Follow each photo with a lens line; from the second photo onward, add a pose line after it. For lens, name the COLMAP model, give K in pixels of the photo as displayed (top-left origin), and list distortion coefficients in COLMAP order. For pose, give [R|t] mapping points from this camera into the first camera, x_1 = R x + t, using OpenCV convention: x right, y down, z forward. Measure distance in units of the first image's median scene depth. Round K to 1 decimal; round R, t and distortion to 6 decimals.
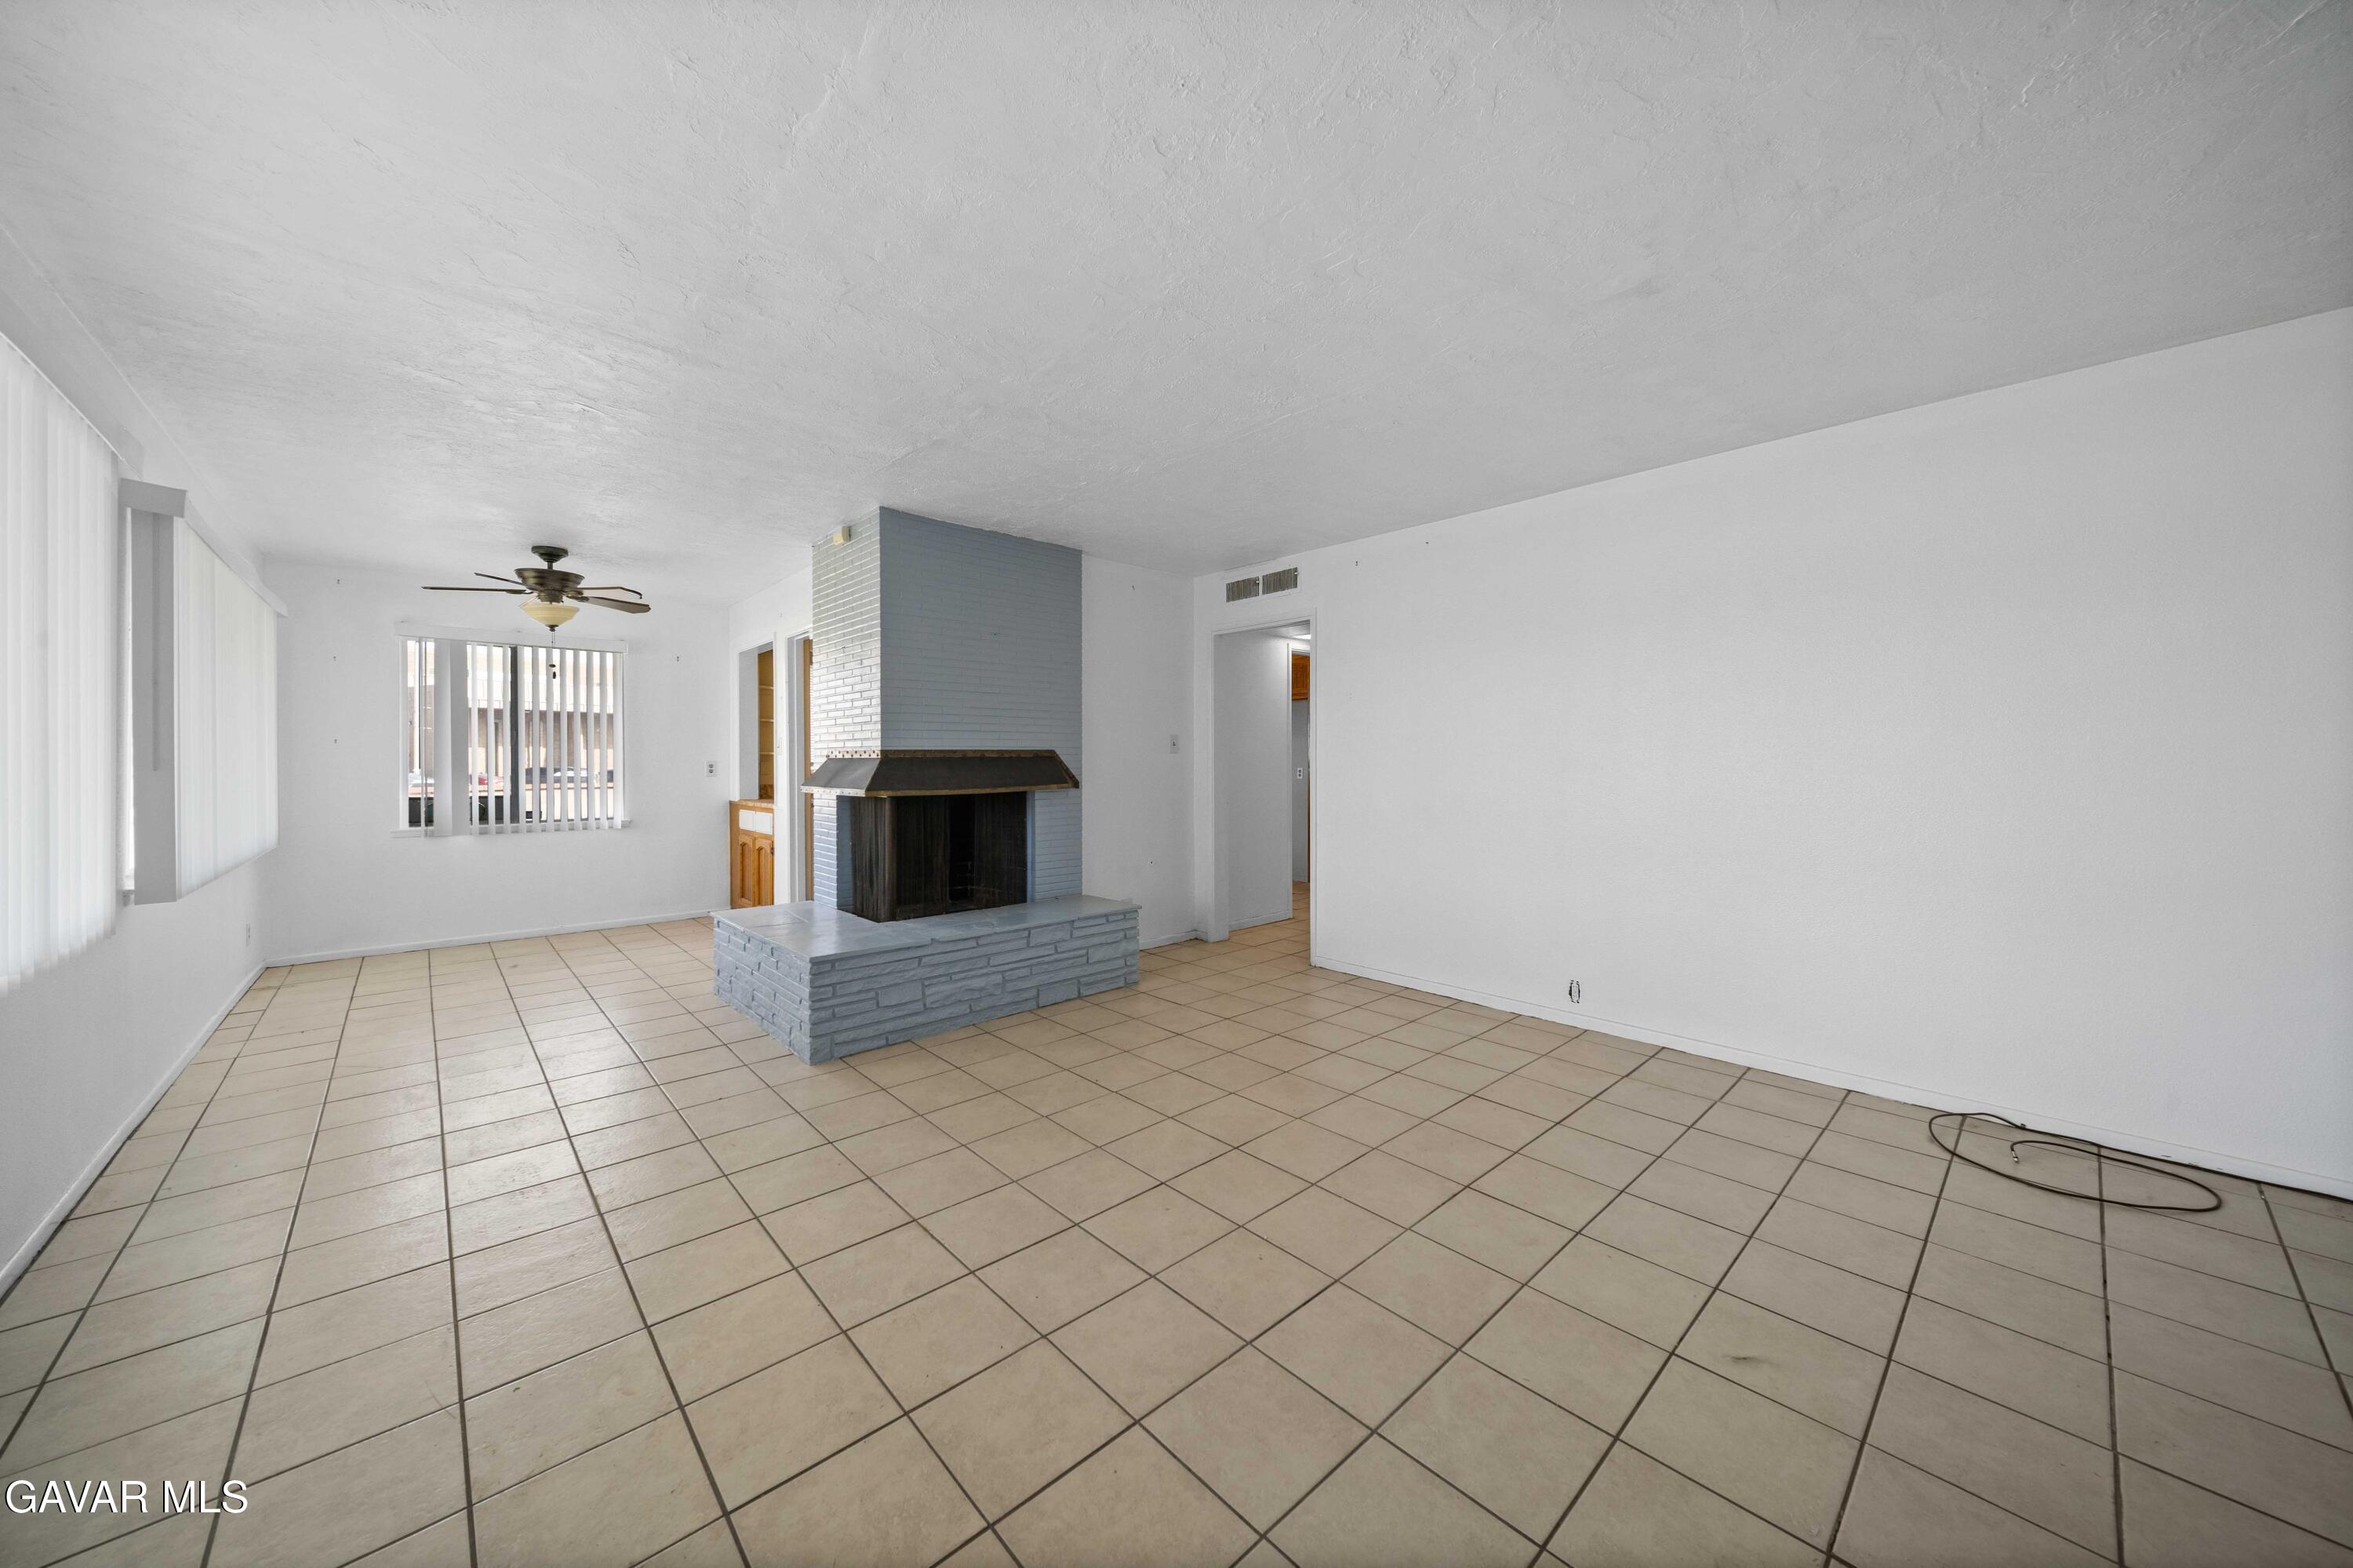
lens RADIAL K [[827.6, 0, 1175.5], [0, 827.6, 766.1], [0, 0, 1]] dist [-0.001546, -0.000331]
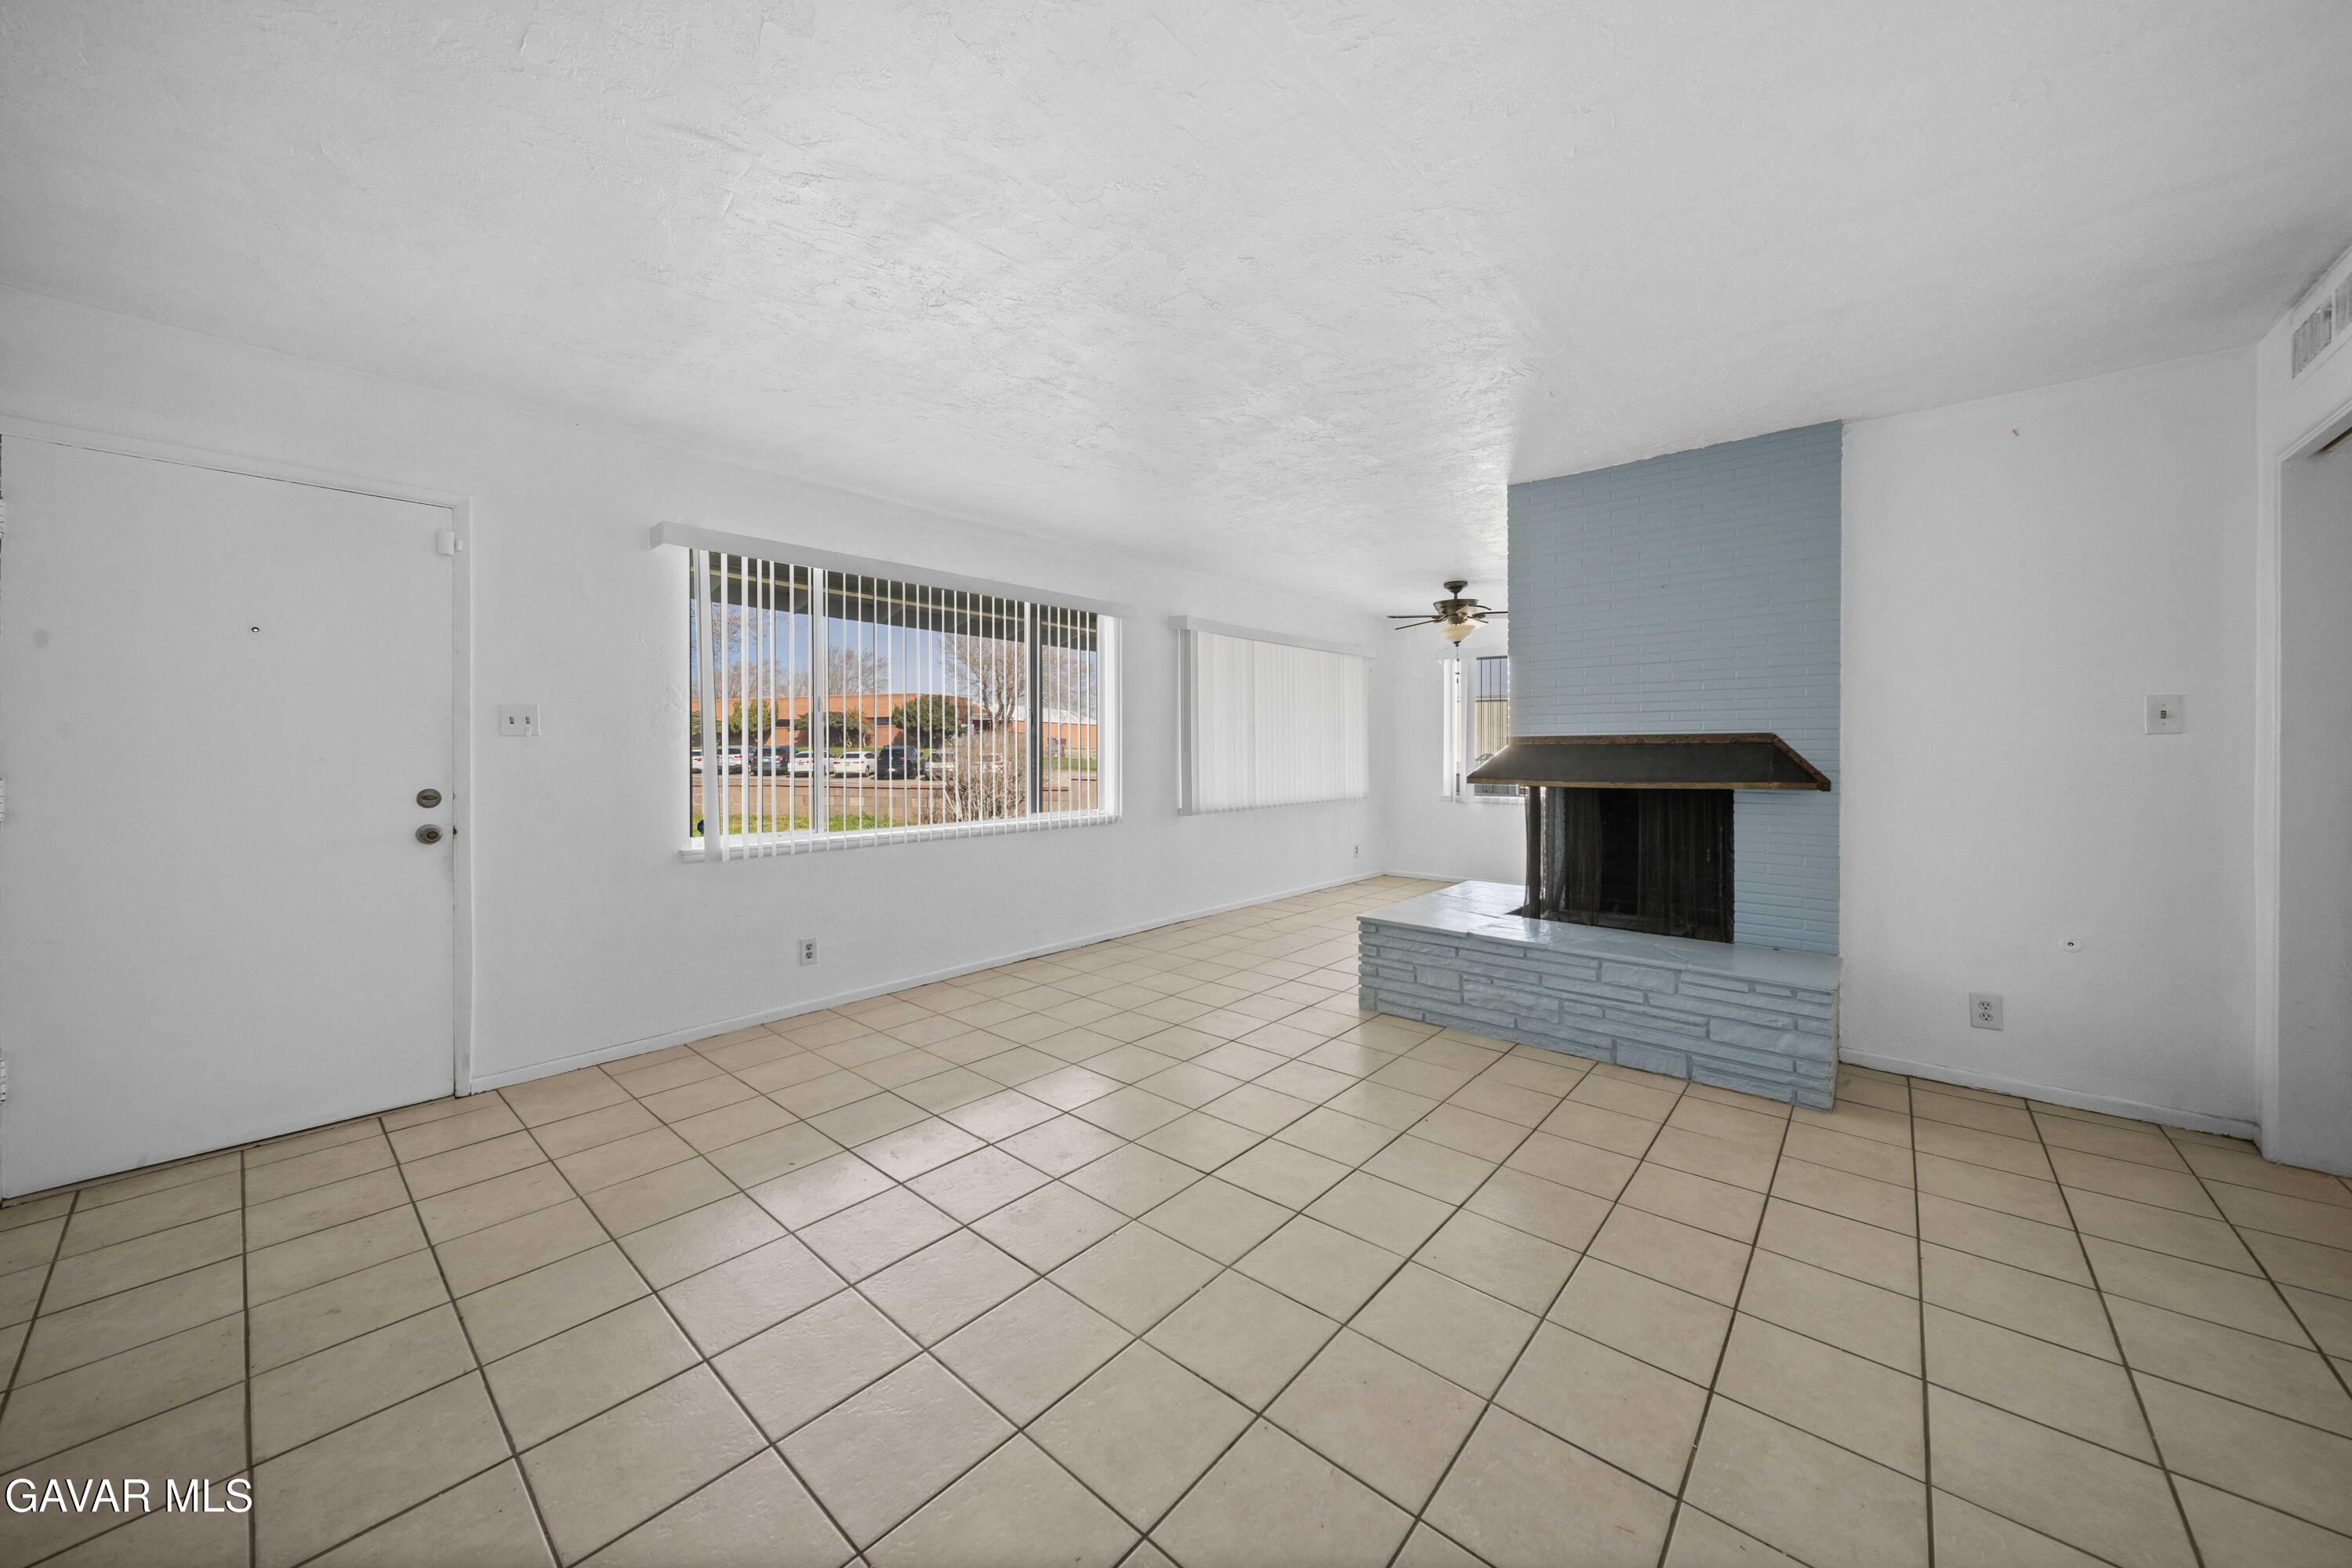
lens RADIAL K [[827.3, 0, 1174.8], [0, 827.3, 762.6], [0, 0, 1]] dist [-0.001546, -0.000331]
pose [[0.108259, 0.019593, -0.993930, 0.540258], [-0.007444, 0.999794, 0.018898, -0.004721], [0.994095, 0.005353, 0.108383, 0.481047]]
